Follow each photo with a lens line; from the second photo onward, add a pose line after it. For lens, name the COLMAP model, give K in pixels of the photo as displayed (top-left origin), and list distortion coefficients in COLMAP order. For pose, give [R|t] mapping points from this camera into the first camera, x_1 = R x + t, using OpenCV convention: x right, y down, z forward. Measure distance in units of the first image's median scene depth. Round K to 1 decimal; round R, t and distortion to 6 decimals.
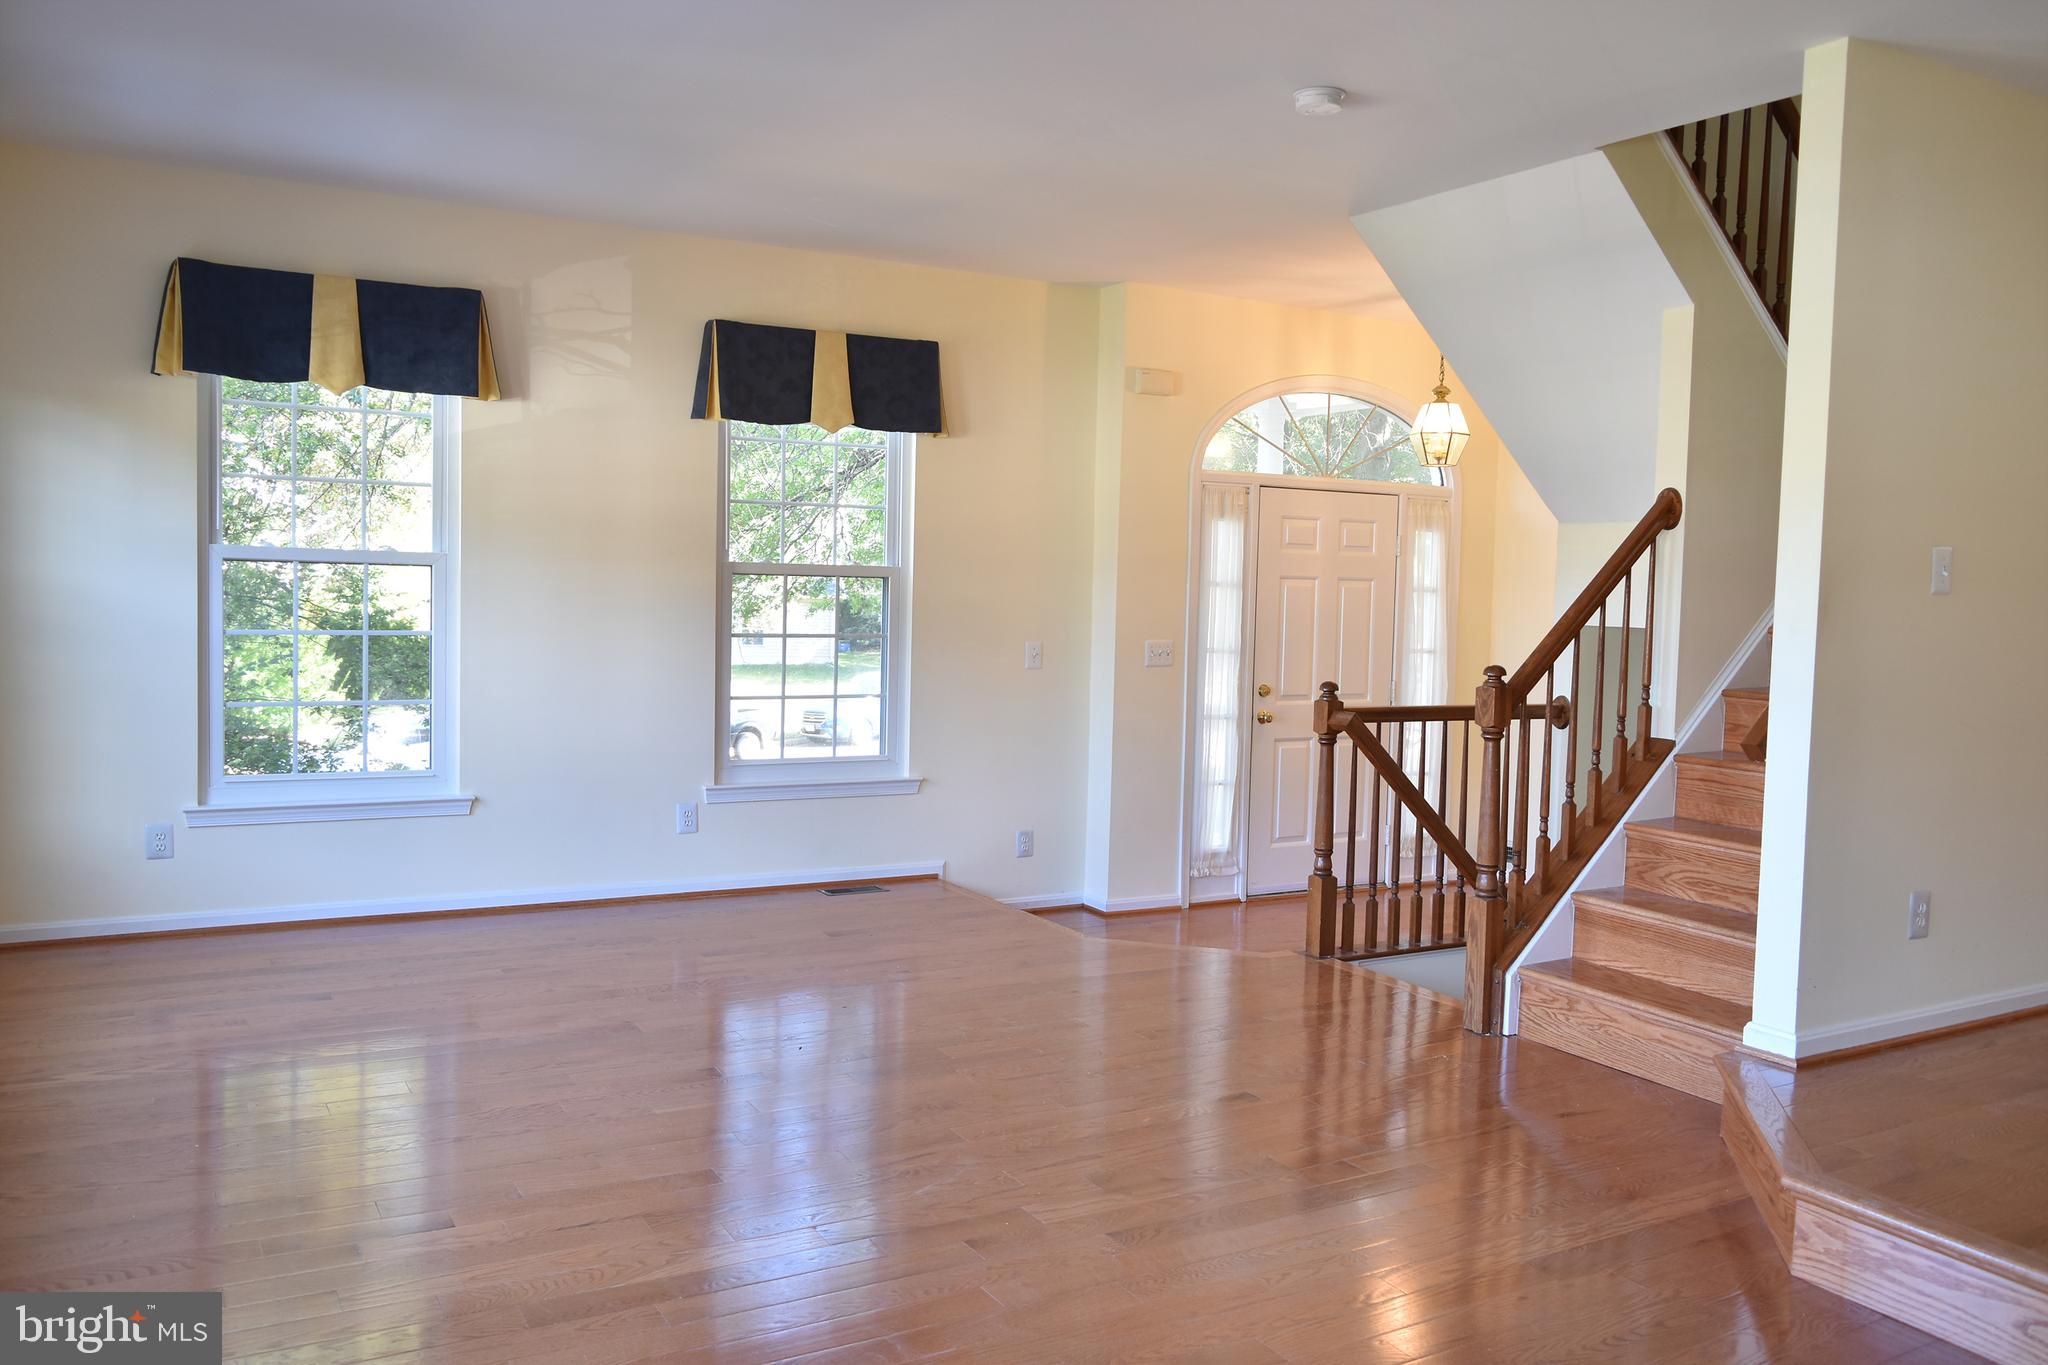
lens RADIAL K [[1574.4, 0, 1024.0], [0, 1574.4, 682.5], [0, 0, 1]] dist [-0.005017, -0.003077]
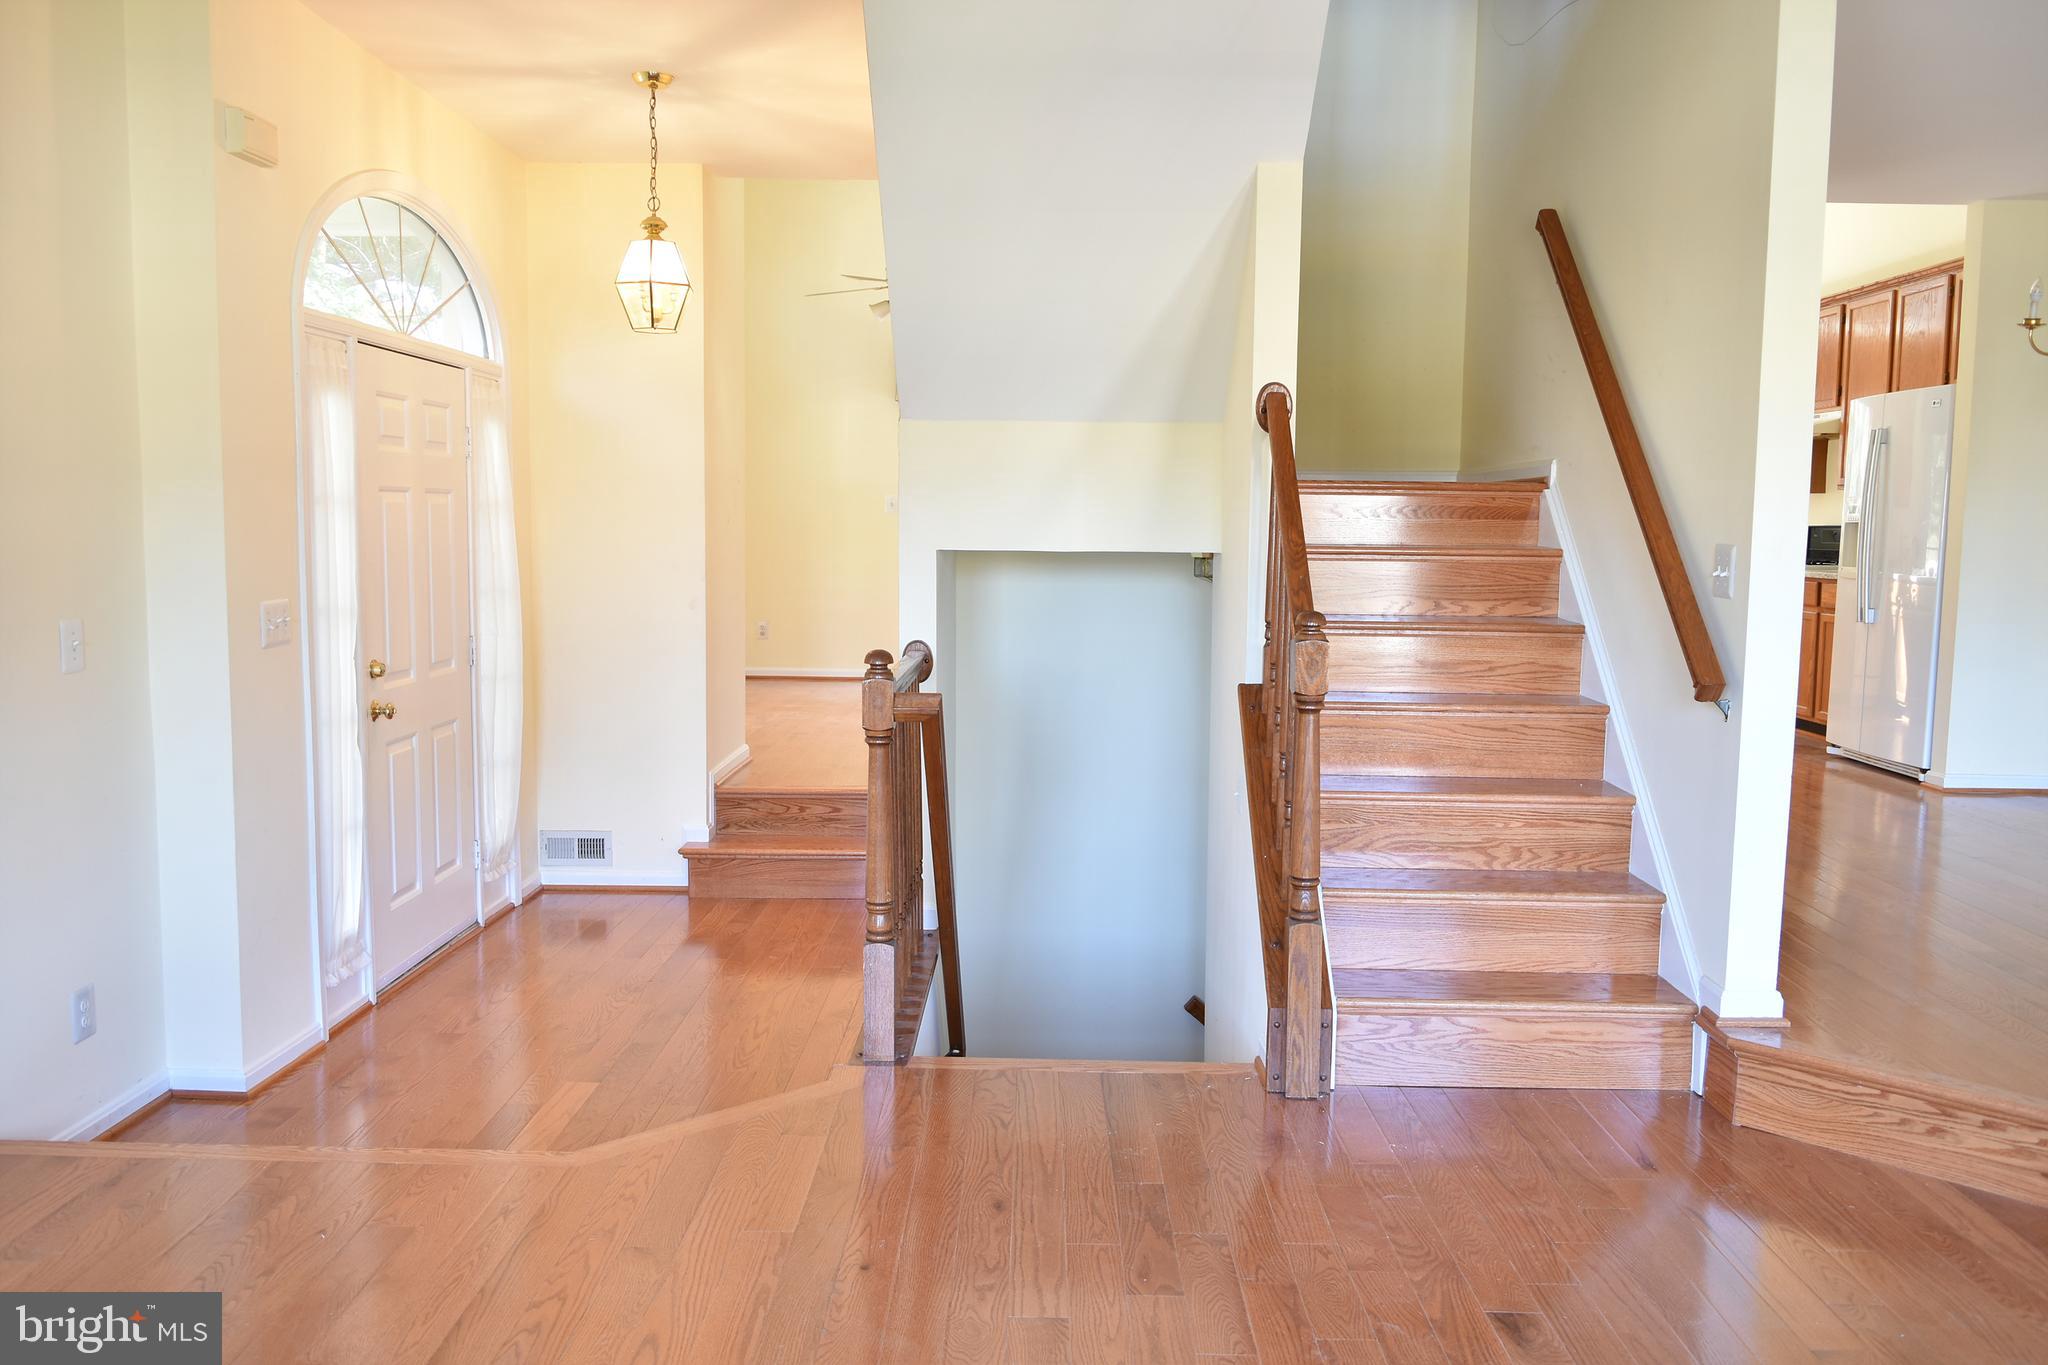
lens RADIAL K [[1587.1, 0, 992.1], [0, 1587.1, 671.2], [0, 0, 1]] dist [-0.005710, -0.004148]
pose [[0.511848, -0.100185, 0.853214, -0.419874], [0.054062, 0.994965, 0.084397, -0.054332], [-0.857373, 0.002928, 0.514687, 0.735280]]
